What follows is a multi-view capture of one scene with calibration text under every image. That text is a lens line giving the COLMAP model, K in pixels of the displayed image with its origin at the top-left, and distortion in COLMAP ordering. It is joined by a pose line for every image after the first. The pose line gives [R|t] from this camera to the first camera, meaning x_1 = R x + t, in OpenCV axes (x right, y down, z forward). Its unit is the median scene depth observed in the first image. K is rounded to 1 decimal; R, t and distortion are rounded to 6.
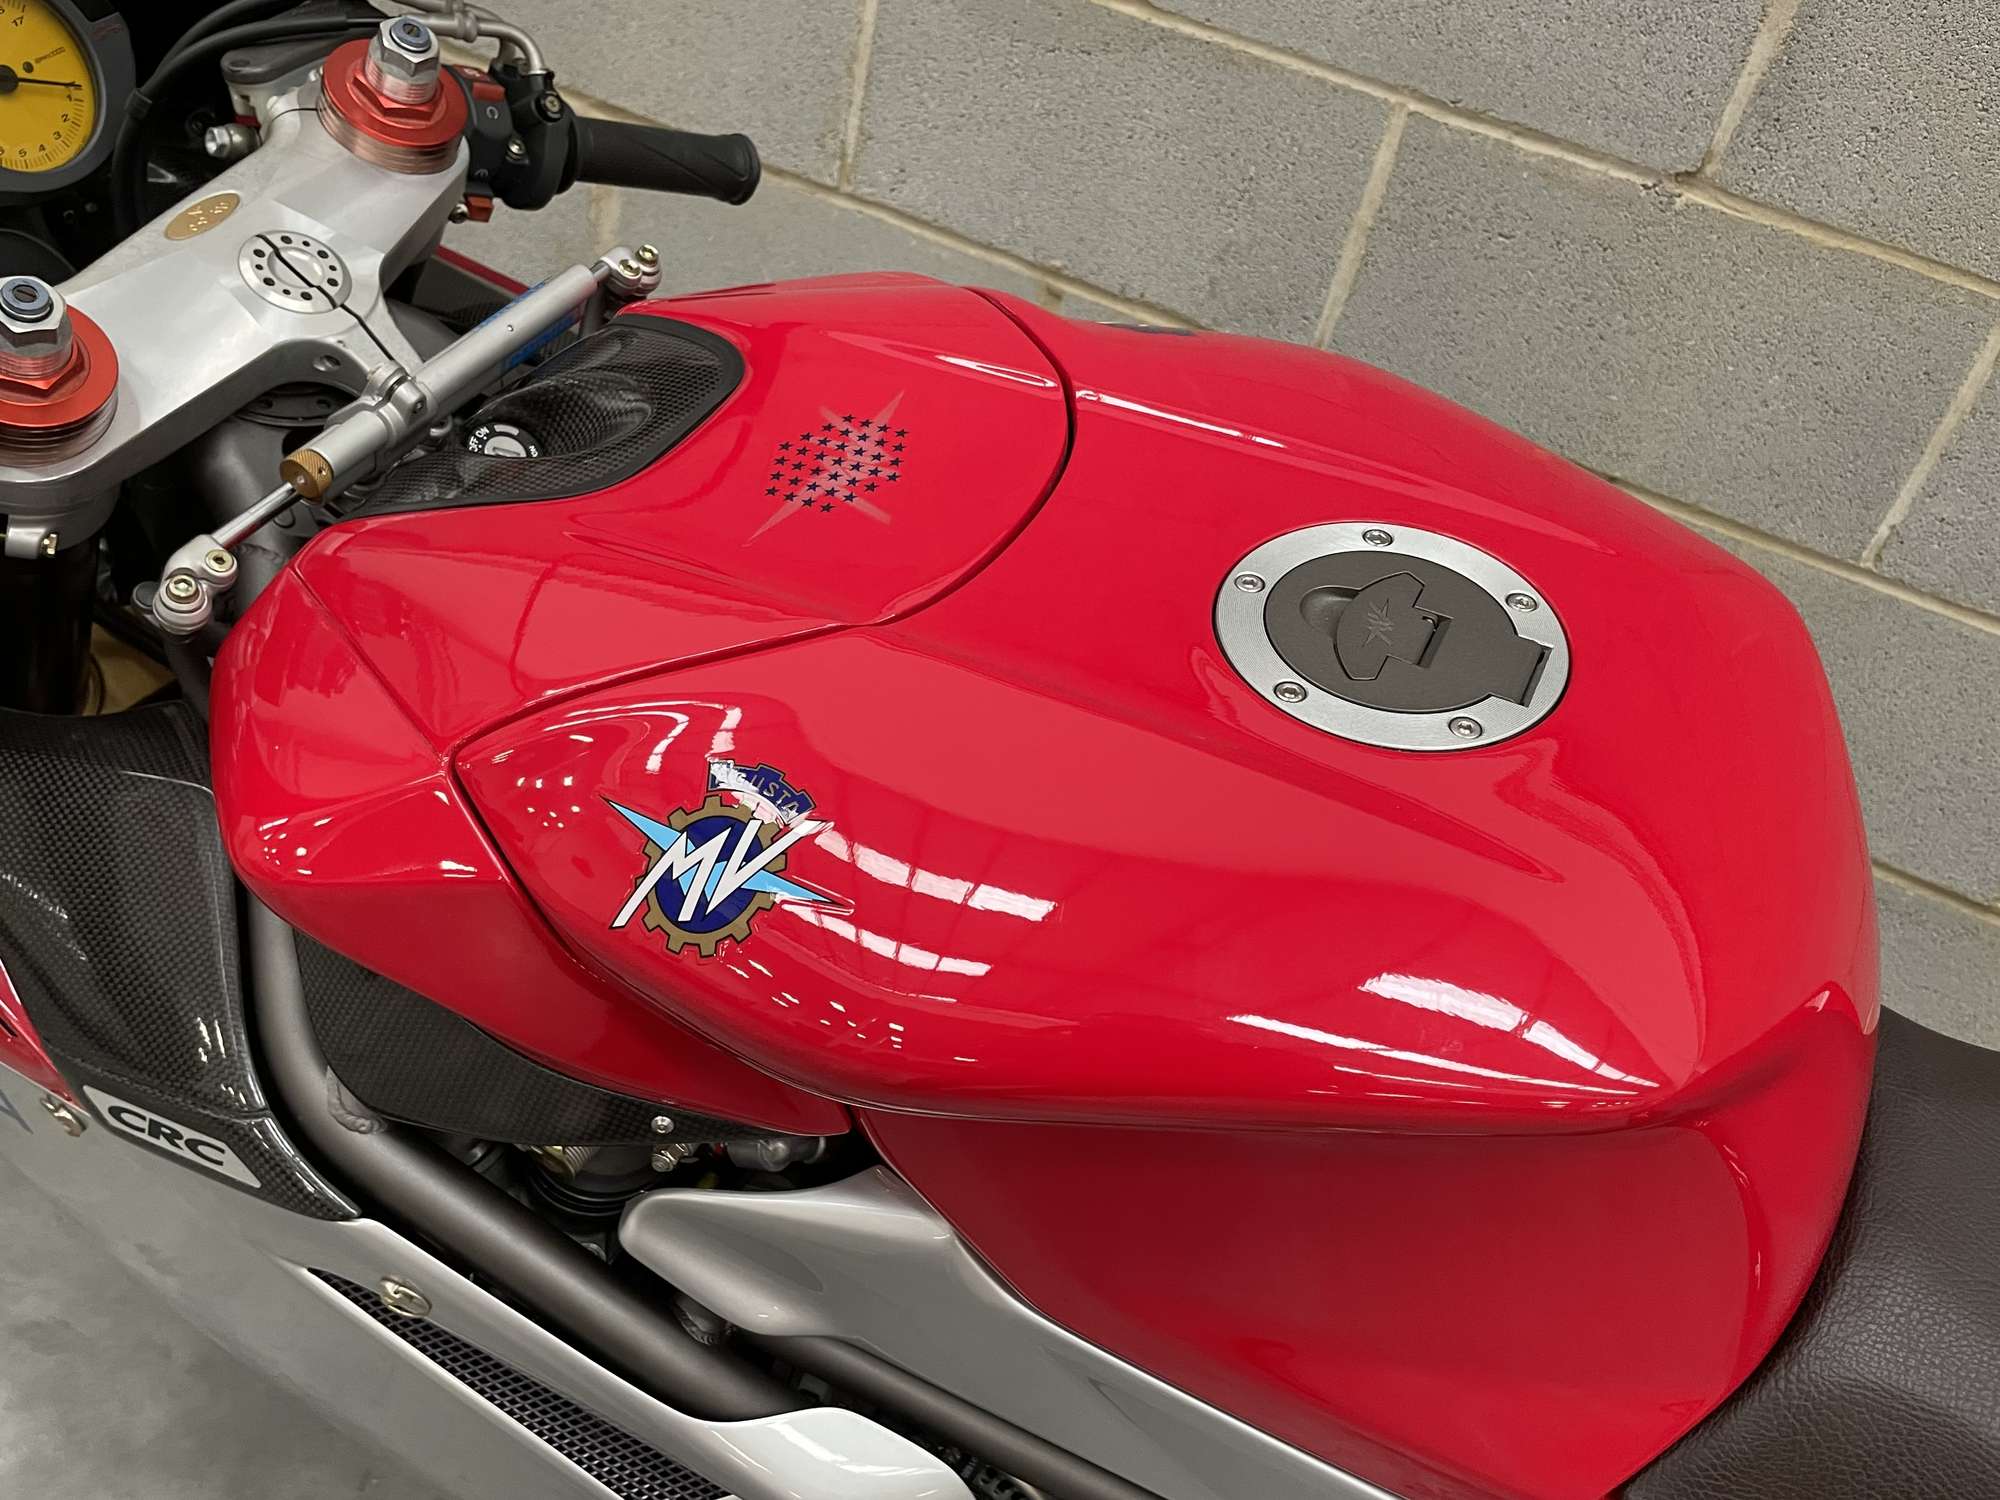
lens RADIAL K [[1645.4, 0, 967.6], [0, 1645.4, 760.6], [0, 0, 1]] dist [0.084471, -0.128710]
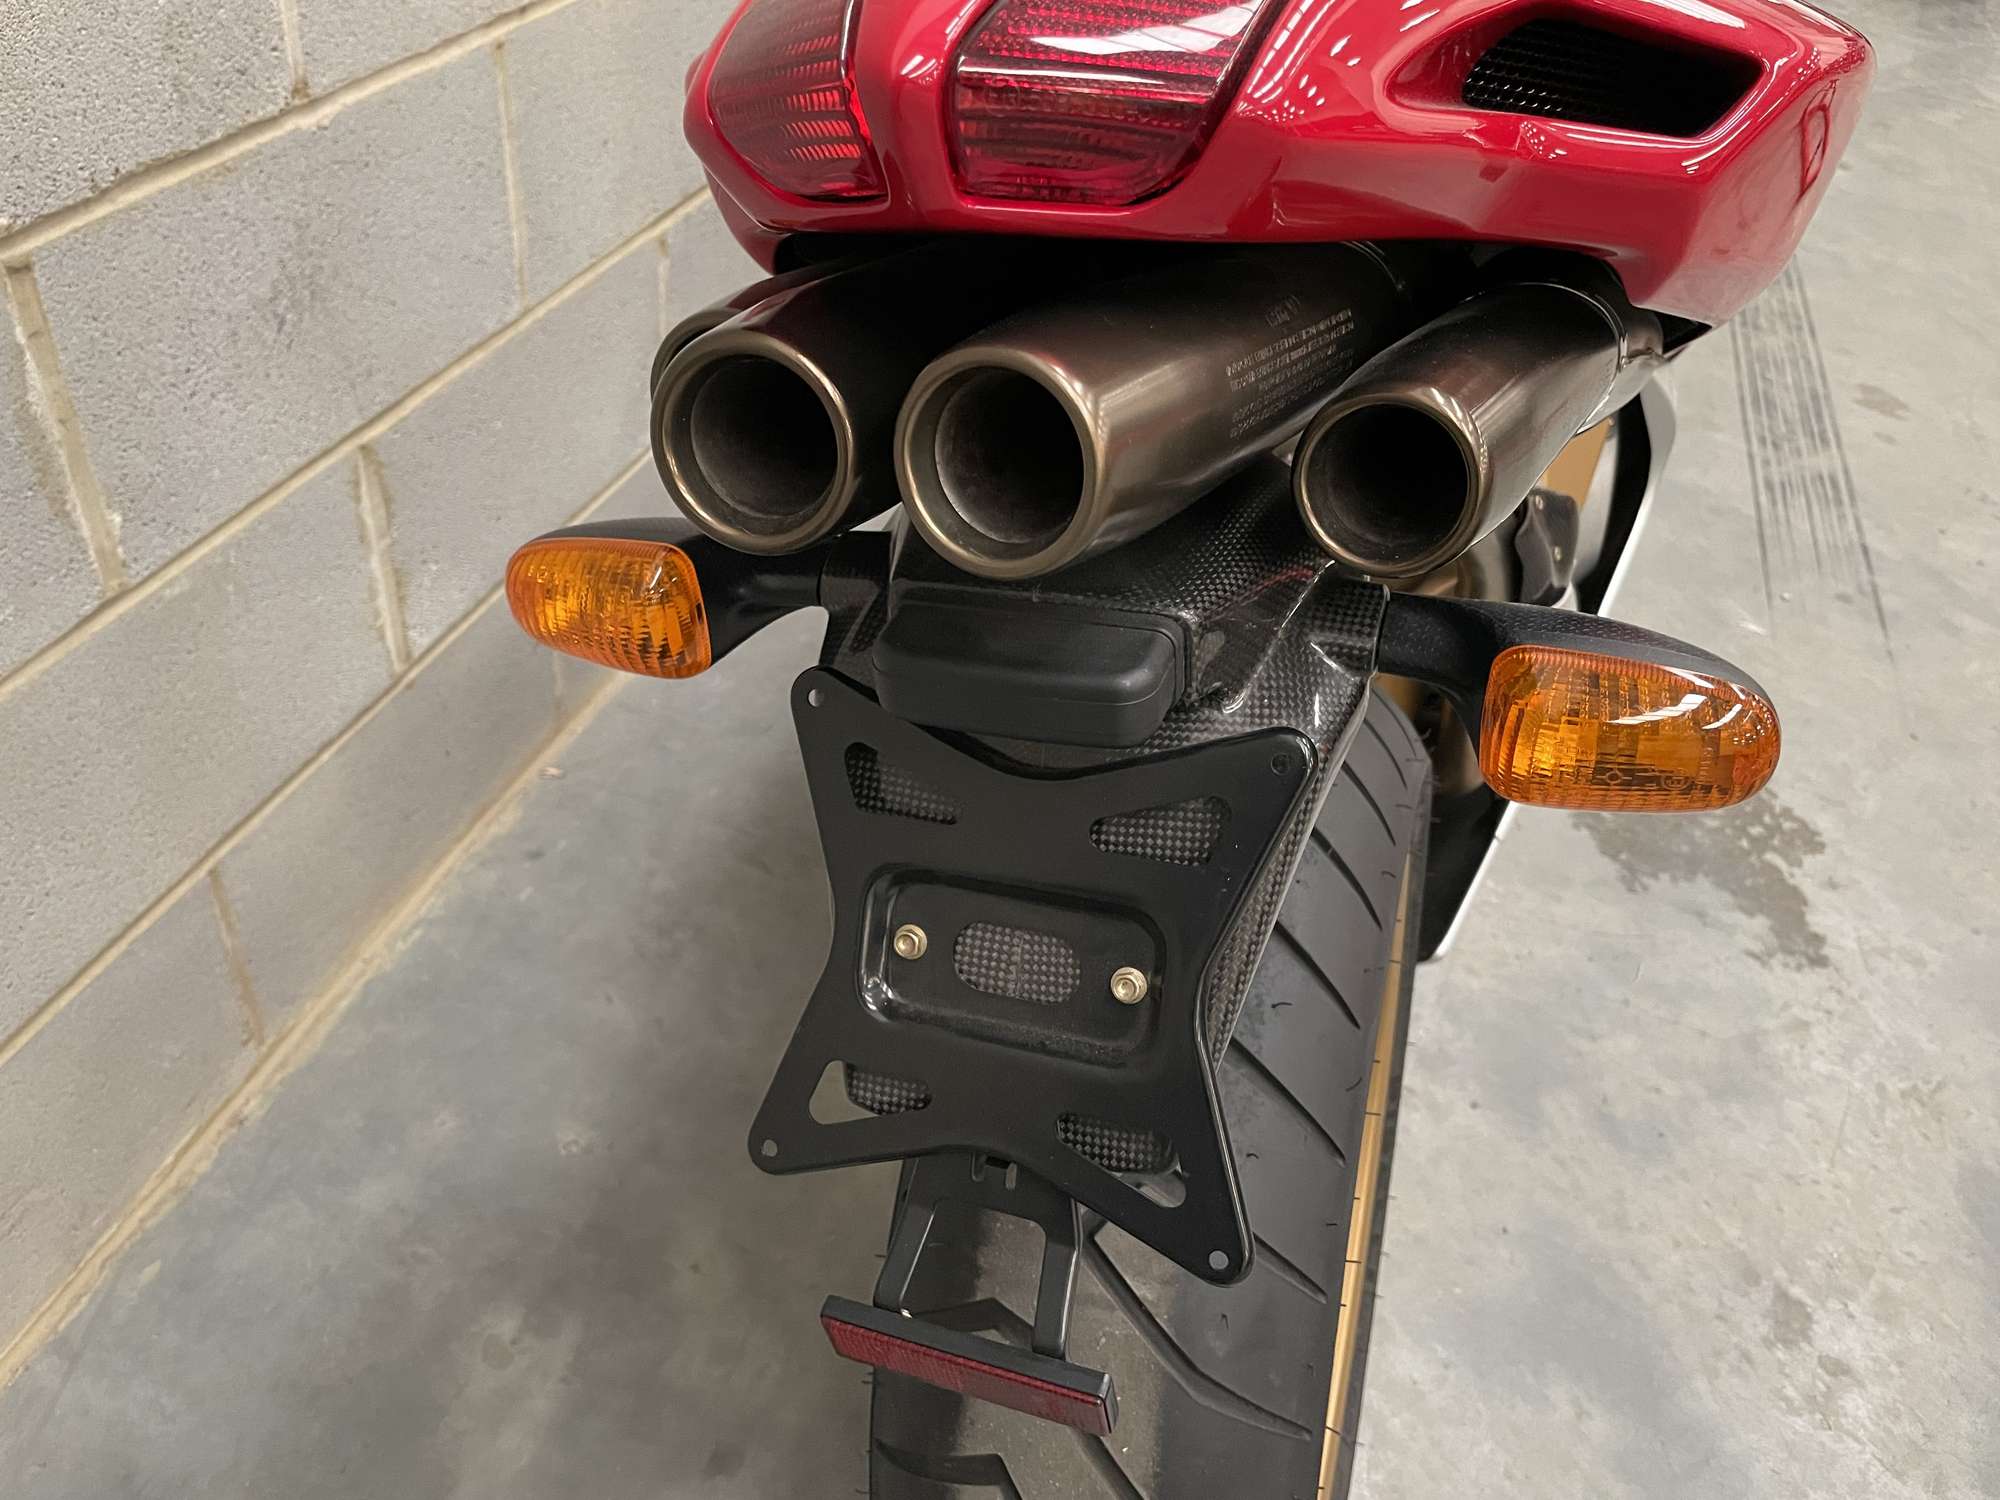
lens RADIAL K [[1538.1, 0, 991.8], [0, 1538.1, 739.4], [0, 0, 1]] dist [0.078398, -0.119361]
pose [[-0.093745, -0.791873, 0.603447, -0.517960], [0.485100, 0.492970, 0.722259, -0.496077], [-0.869419, 0.360441, 0.337925, 0.653367]]
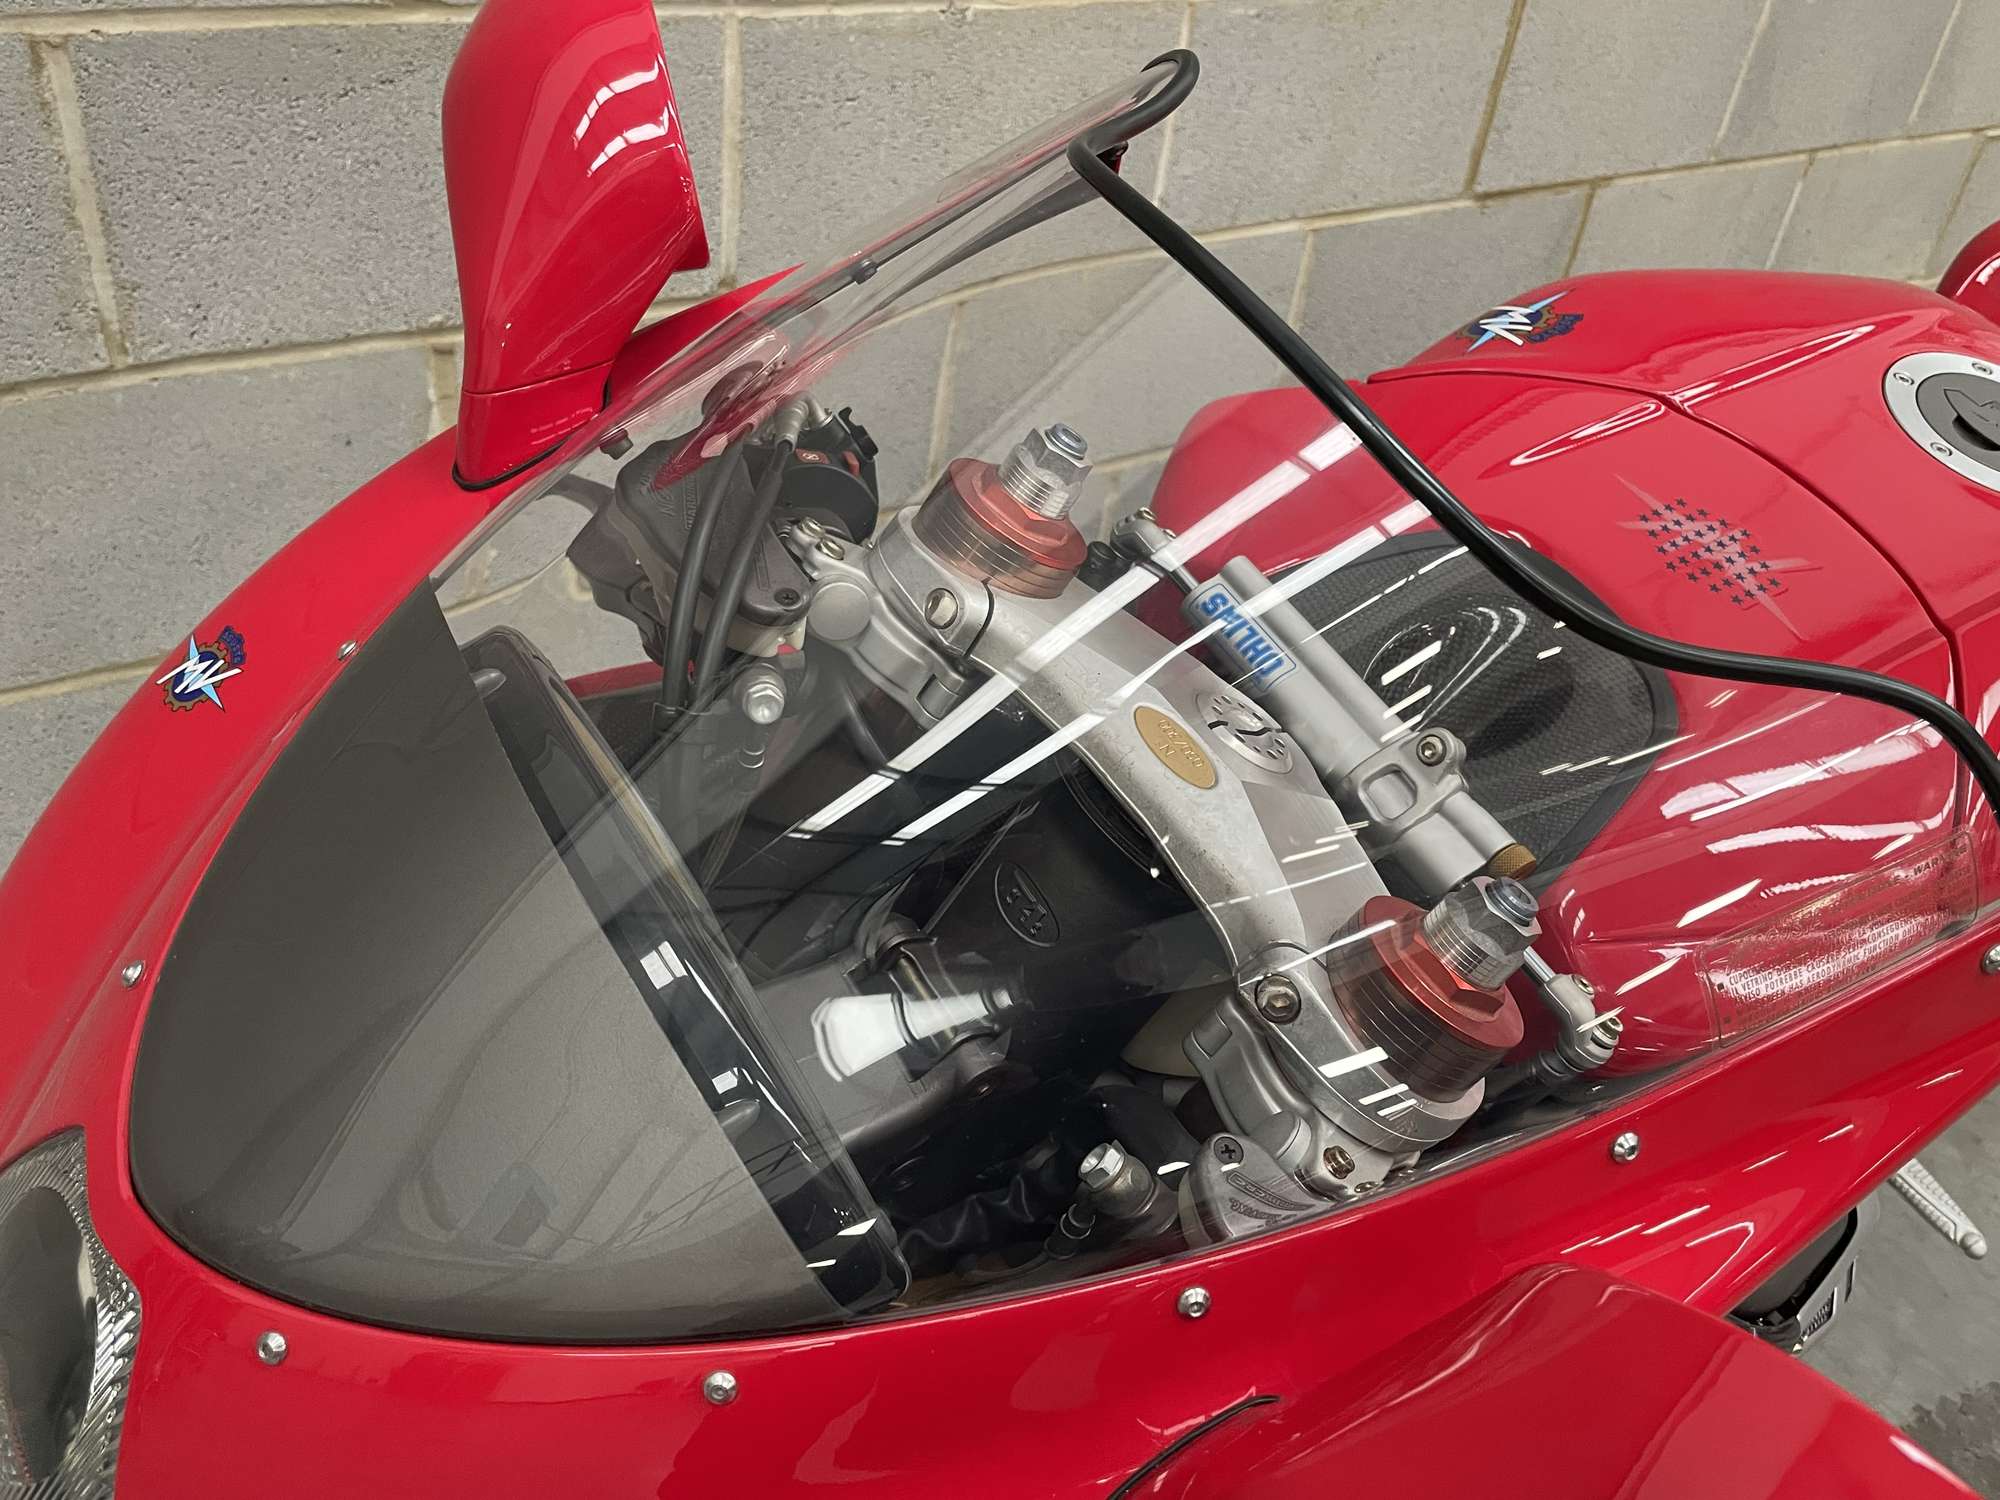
lens RADIAL K [[1645.4, 0, 1012.7], [0, 1645.4, 740.4], [0, 0, 1]] dist [0.084471, -0.128710]
pose [[0.502619, -0.616078, 0.606483, -0.509770], [0.499085, 0.779605, 0.378325, -0.348652], [-0.705895, 0.112533, 0.699320, 0.247839]]
